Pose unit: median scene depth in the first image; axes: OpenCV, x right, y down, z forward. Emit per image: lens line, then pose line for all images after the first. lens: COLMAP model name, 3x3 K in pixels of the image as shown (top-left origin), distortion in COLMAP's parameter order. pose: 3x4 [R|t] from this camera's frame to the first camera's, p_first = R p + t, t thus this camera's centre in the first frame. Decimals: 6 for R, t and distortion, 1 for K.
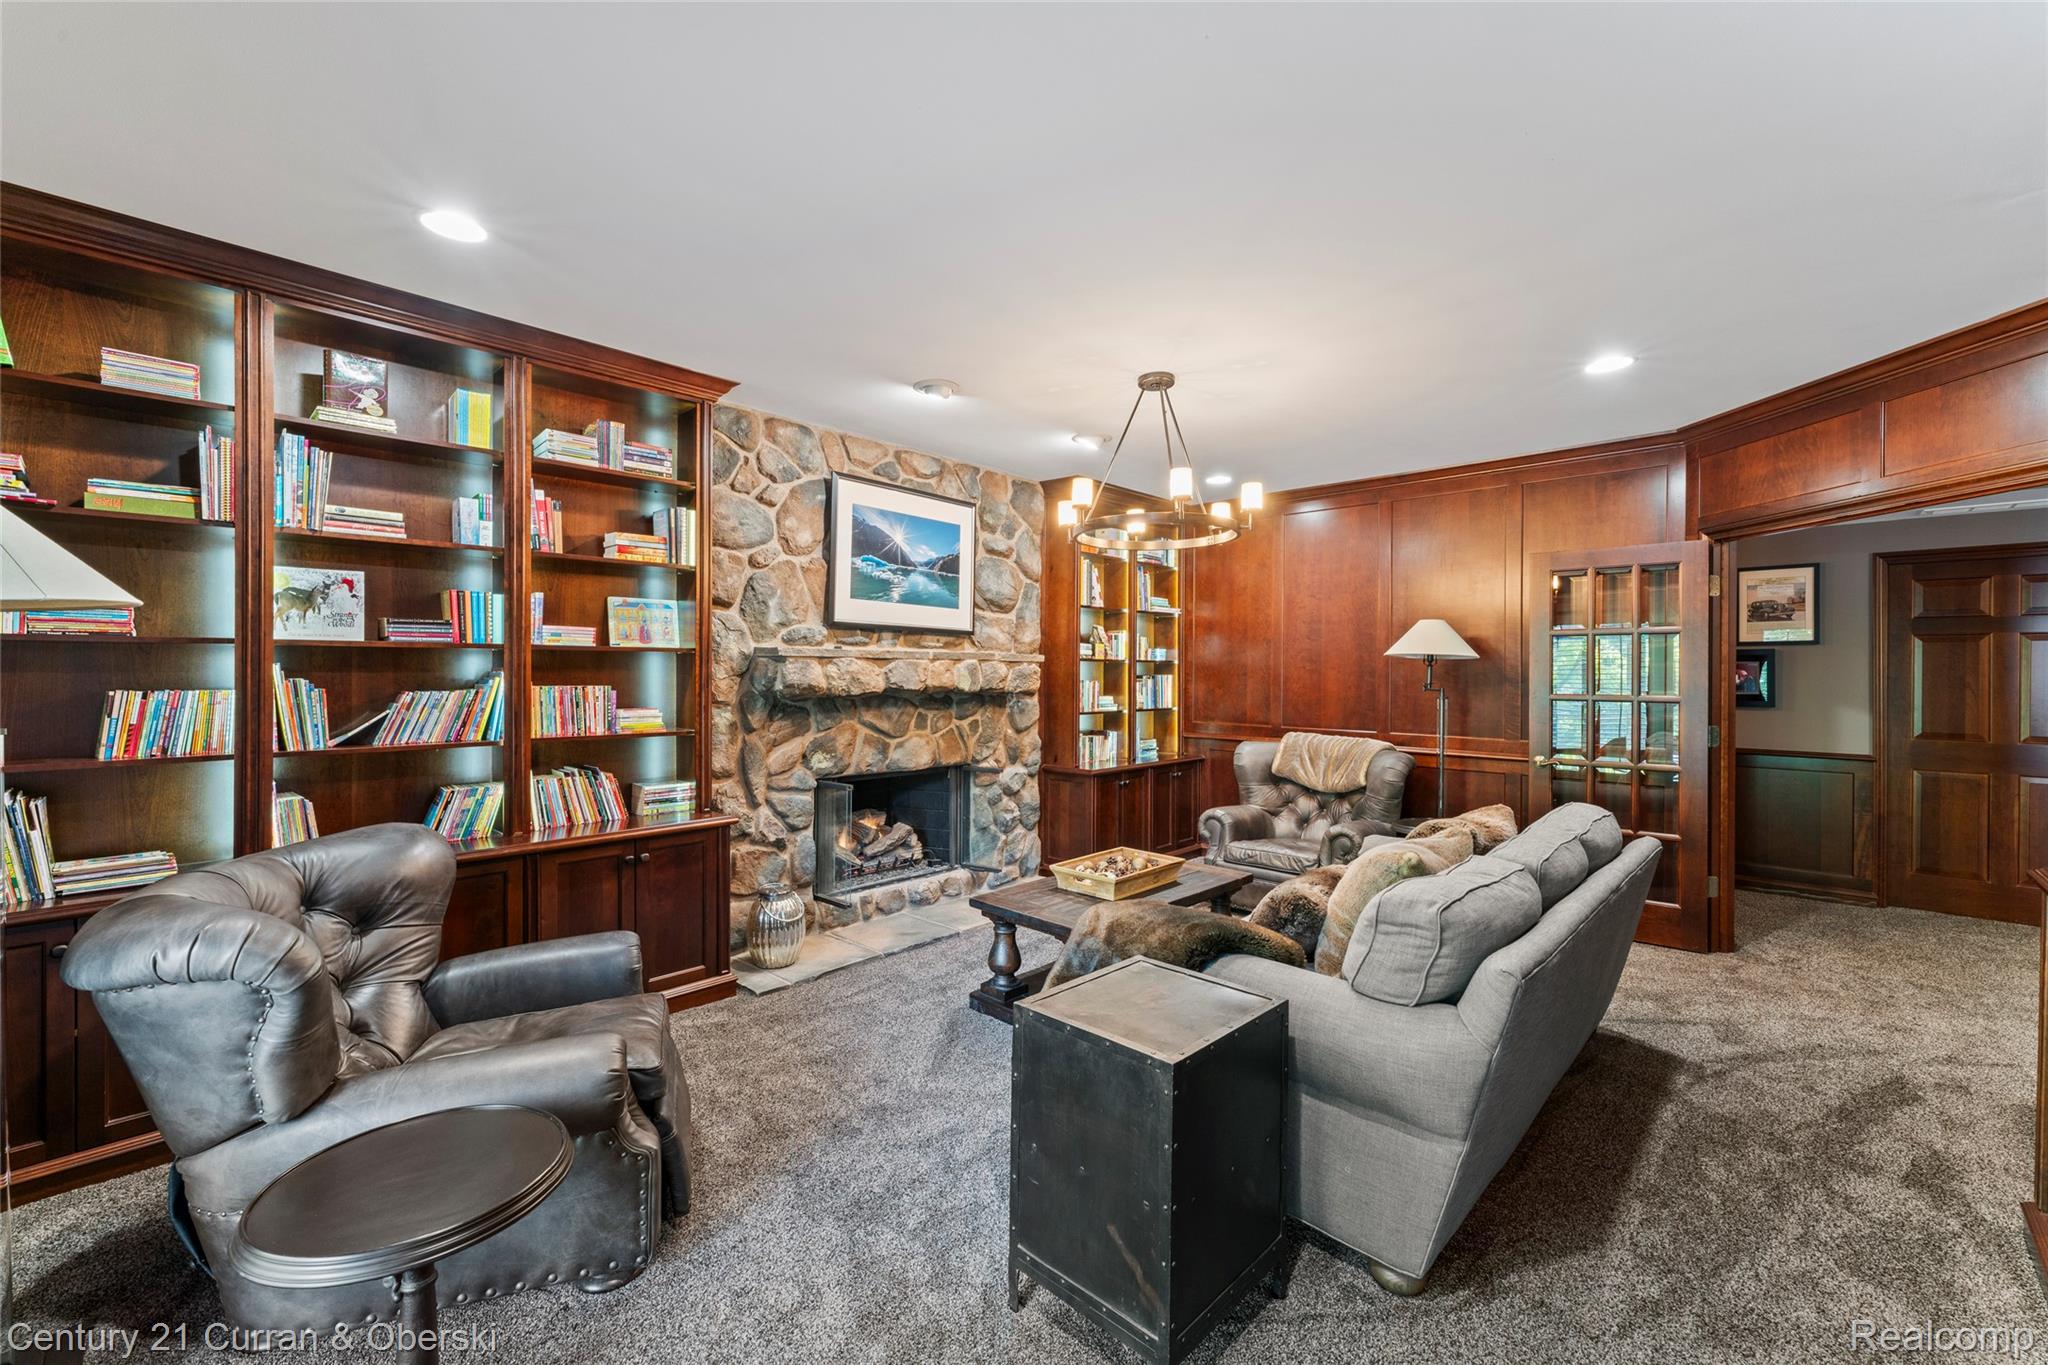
lens RADIAL K [[830.0, 0, 1021.5], [0, 830.0, 685.0], [0, 0, 1]] dist [0.003476, -0.000411]
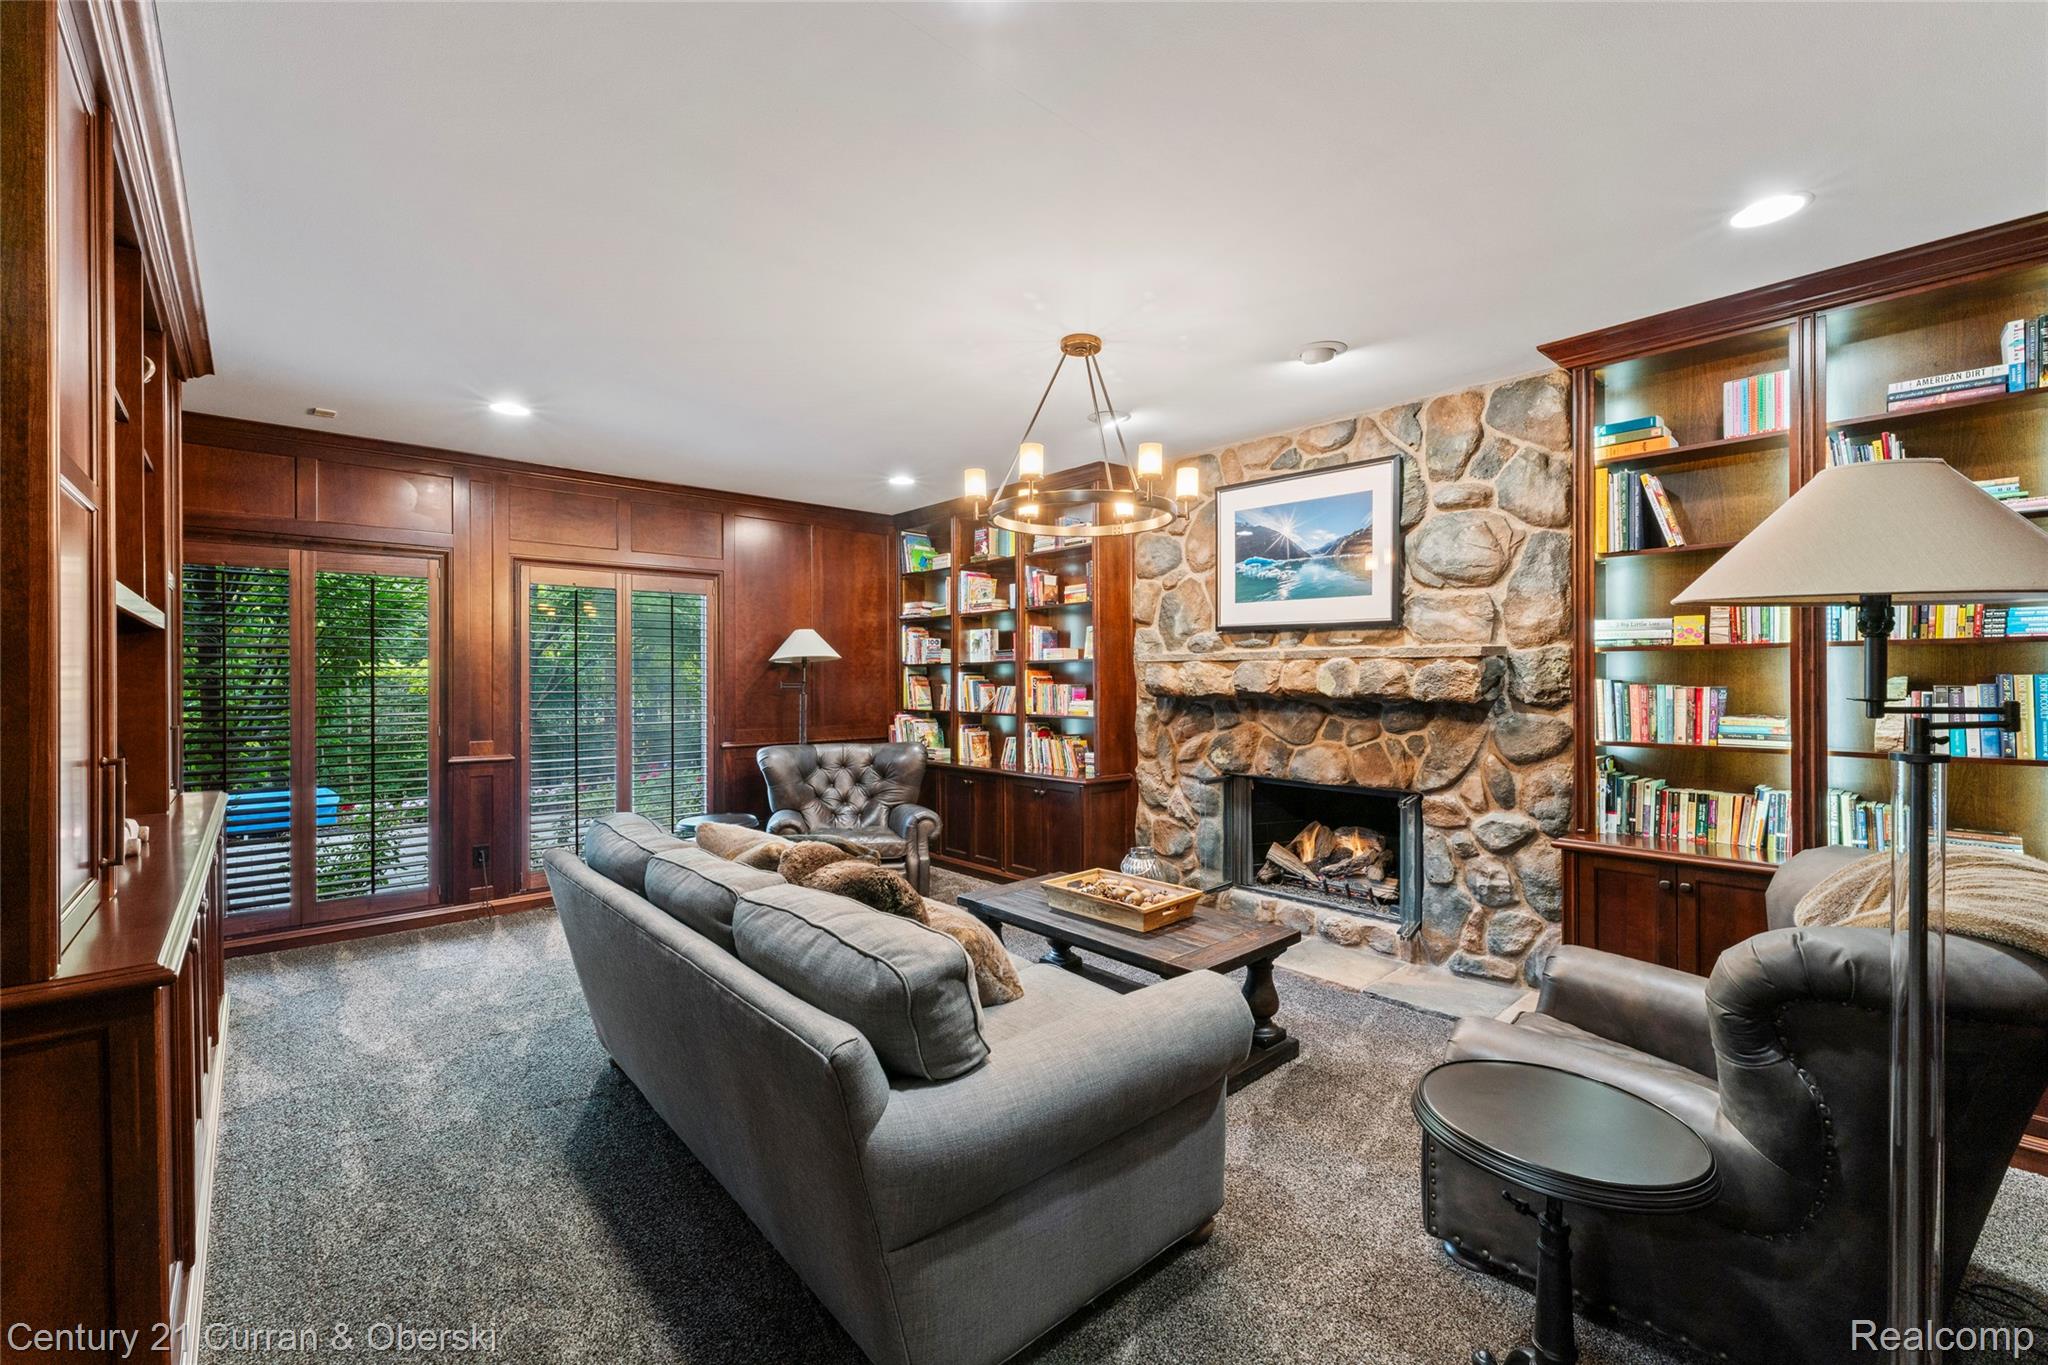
lens RADIAL K [[830.0, 0, 1021.1], [0, 830.0, 677.7], [0, 0, 1]] dist [0.003476, -0.000411]
pose [[-0.067448, 0.001152, -0.997722, 0.807316], [-0.006605, 0.999977, 0.001601, -0.010857], [0.997701, 0.006698, -0.067438, 0.768451]]
